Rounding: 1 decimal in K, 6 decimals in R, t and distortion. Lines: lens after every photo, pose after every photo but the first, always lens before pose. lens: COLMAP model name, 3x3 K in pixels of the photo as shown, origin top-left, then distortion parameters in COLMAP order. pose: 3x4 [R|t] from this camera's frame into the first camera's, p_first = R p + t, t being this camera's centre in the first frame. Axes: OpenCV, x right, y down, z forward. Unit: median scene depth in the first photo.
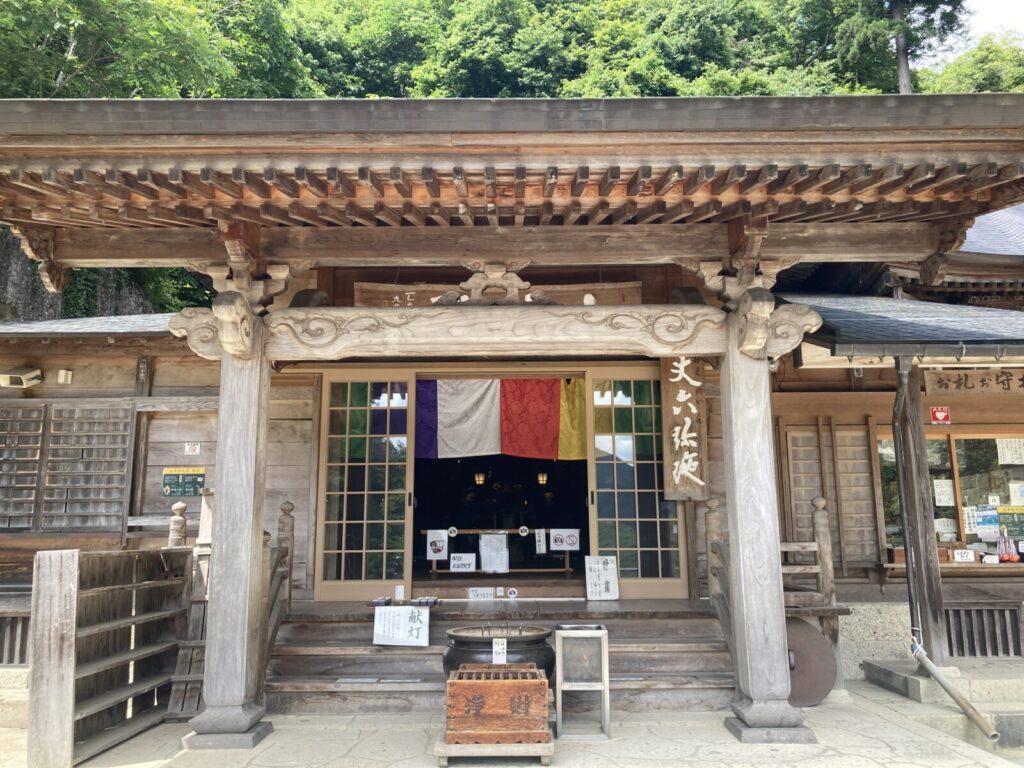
lens RADIAL K [[859.7, 0, 512.0], [0, 859.7, 384.0], [0, 0, 1]] dist [0.111752, -0.289946]
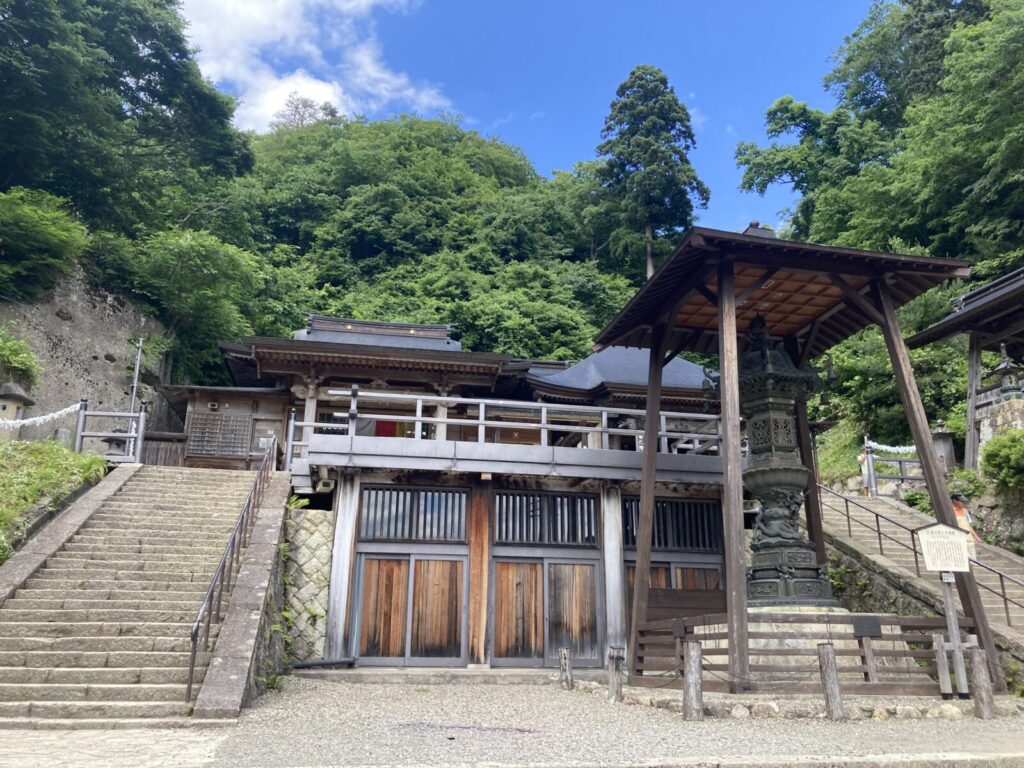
lens RADIAL K [[859.7, 0, 512.0], [0, 859.7, 384.0], [0, 0, 1]] dist [0.111752, -0.289946]
pose [[0.985291, 0.070350, 0.155733, -0.004787], [-0.049610, 0.989837, -0.133270, 0.050349], [-0.163526, 0.123584, 0.978768, -0.390826]]
